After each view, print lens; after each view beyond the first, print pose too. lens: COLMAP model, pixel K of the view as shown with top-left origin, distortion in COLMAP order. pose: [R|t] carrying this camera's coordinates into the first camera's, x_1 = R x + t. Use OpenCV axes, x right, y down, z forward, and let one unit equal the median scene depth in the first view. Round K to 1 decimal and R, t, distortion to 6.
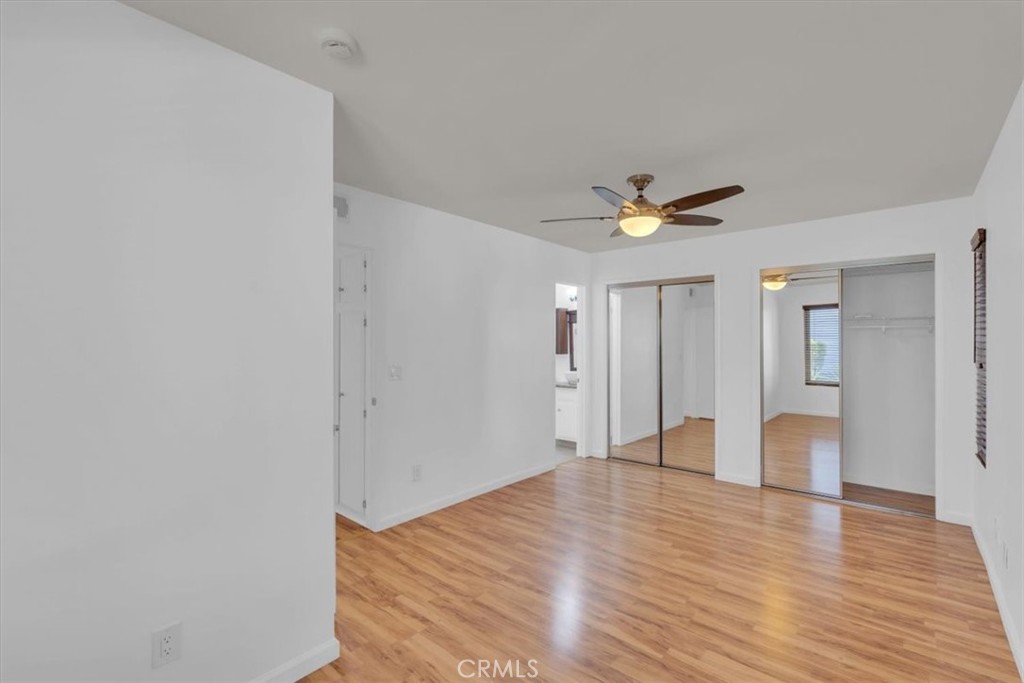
lens RADIAL K [[460.3, 0, 513.8], [0, 460.3, 346.1], [0, 0, 1]] dist [-0.002498, -0.000623]
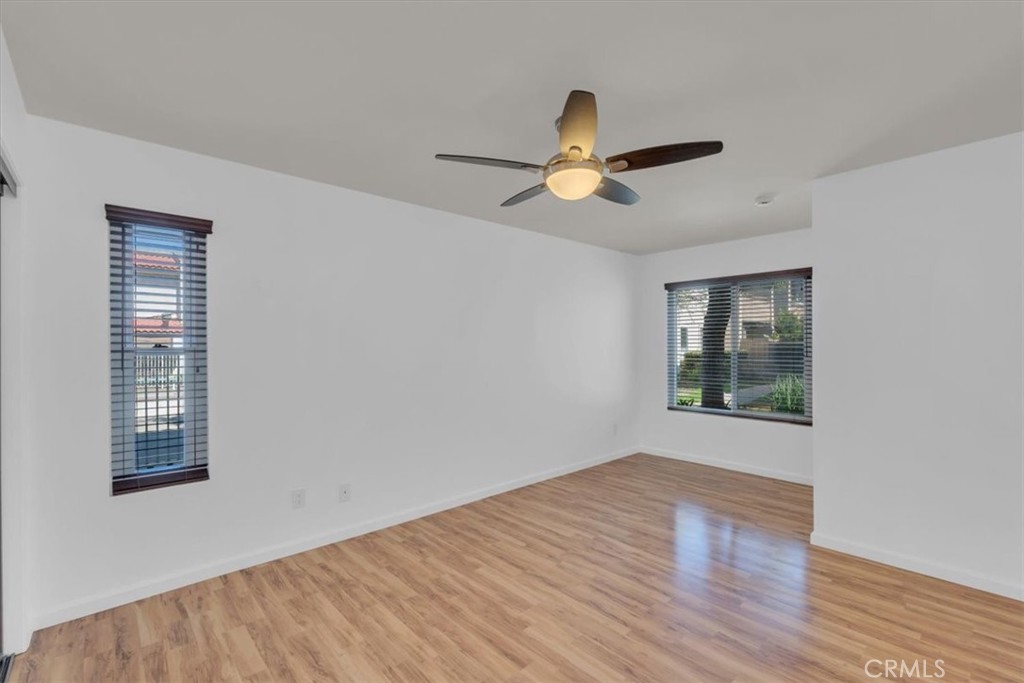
lens RADIAL K [[460.3, 0, 513.8], [0, 460.3, 346.1], [0, 0, 1]] dist [-0.002498, -0.000623]
pose [[-0.993829, 0.005691, 0.110780, 0.349247], [0.006420, 0.999960, 0.006225, -0.004720], [-0.110740, 0.006897, -0.993825, 2.108763]]
